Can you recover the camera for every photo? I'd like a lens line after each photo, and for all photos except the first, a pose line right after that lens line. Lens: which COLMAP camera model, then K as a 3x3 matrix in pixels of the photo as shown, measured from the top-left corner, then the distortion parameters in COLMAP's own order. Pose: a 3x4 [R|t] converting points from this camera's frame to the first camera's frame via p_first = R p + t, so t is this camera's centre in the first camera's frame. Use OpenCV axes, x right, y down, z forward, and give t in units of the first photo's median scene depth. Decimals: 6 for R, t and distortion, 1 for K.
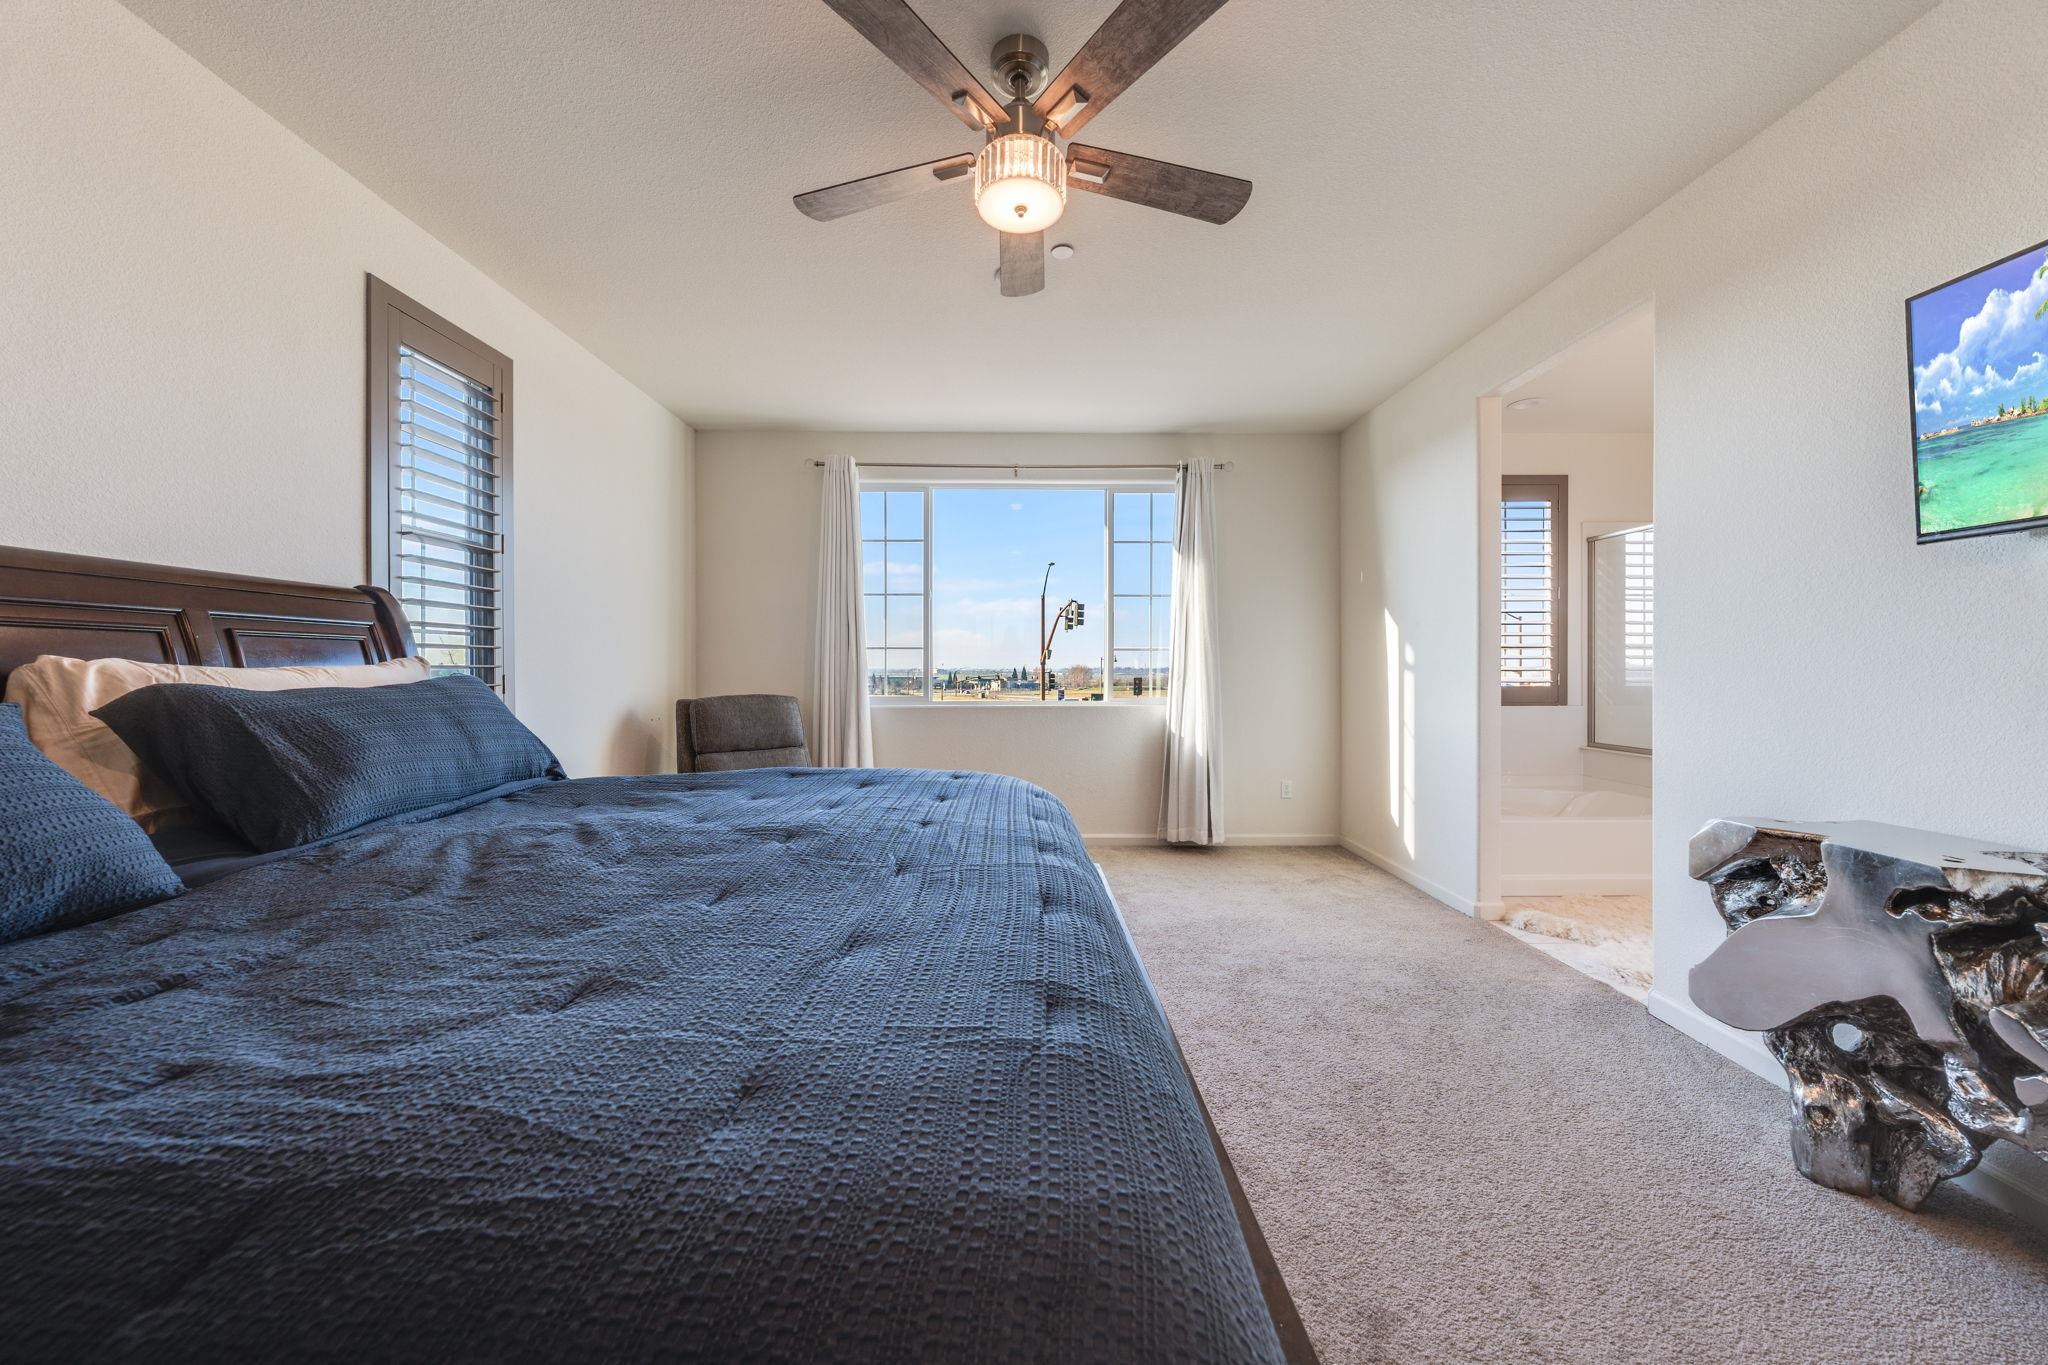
lens RADIAL K [[704.0, 0, 1022.0], [0, 704.0, 657.5], [0, 0, 1]] dist [-0.000512, -0.000077]
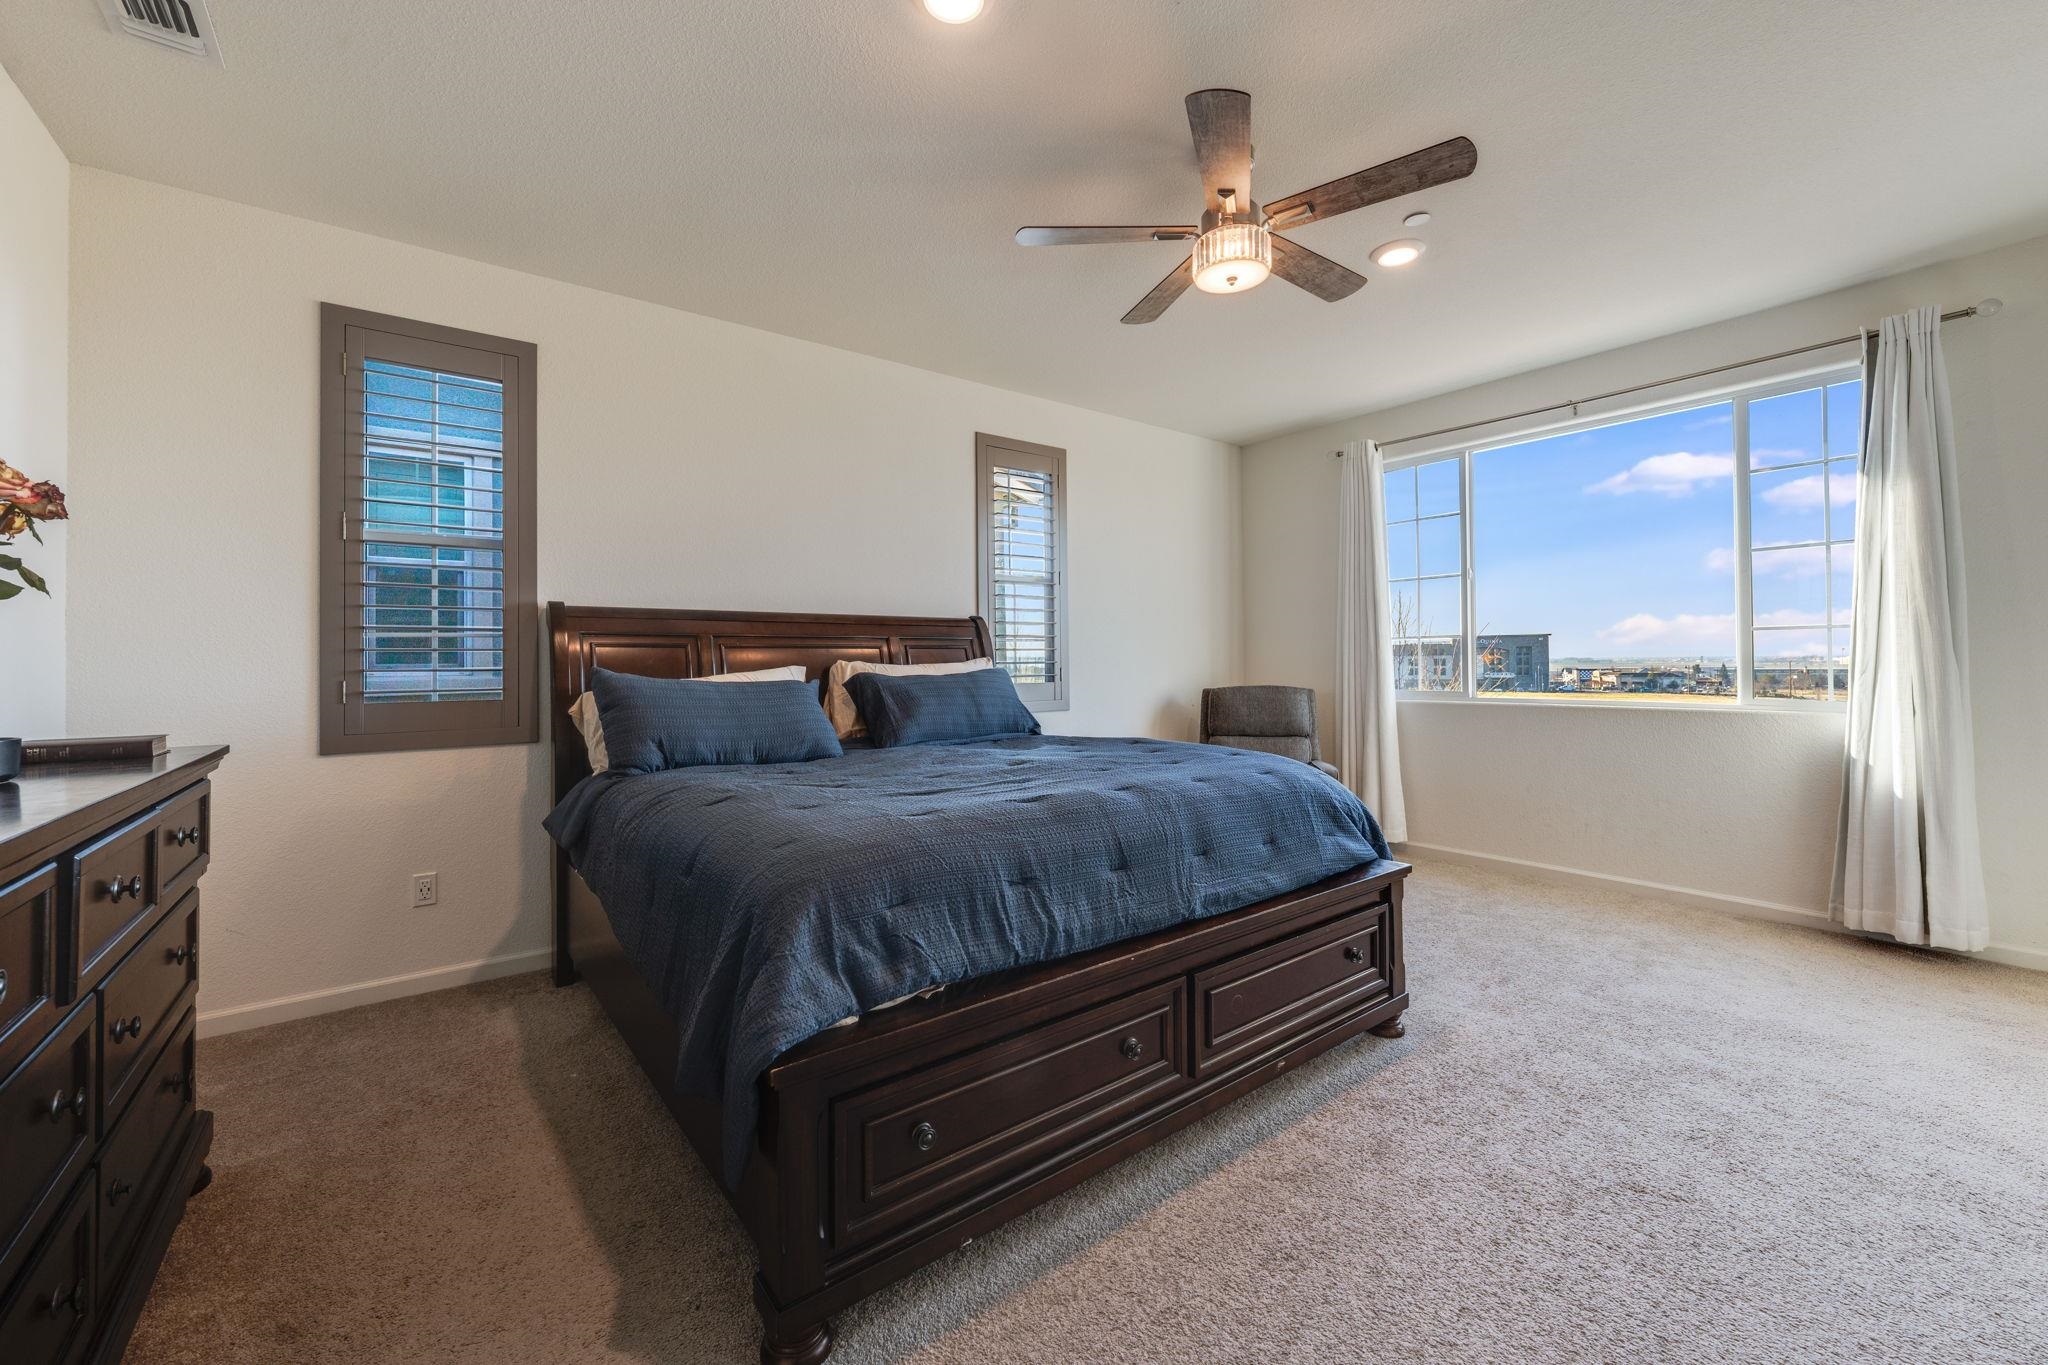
lens RADIAL K [[800.1, 0, 1018.1], [0, 800.1, 649.3], [0, 0, 1]] dist [-0.002869, 0.000221]
pose [[0.594049, -0.019317, -0.804197, 0.480462], [0.021065, 0.999742, -0.008454, -0.001719], [0.804153, -0.011918, 0.594303, -0.050898]]
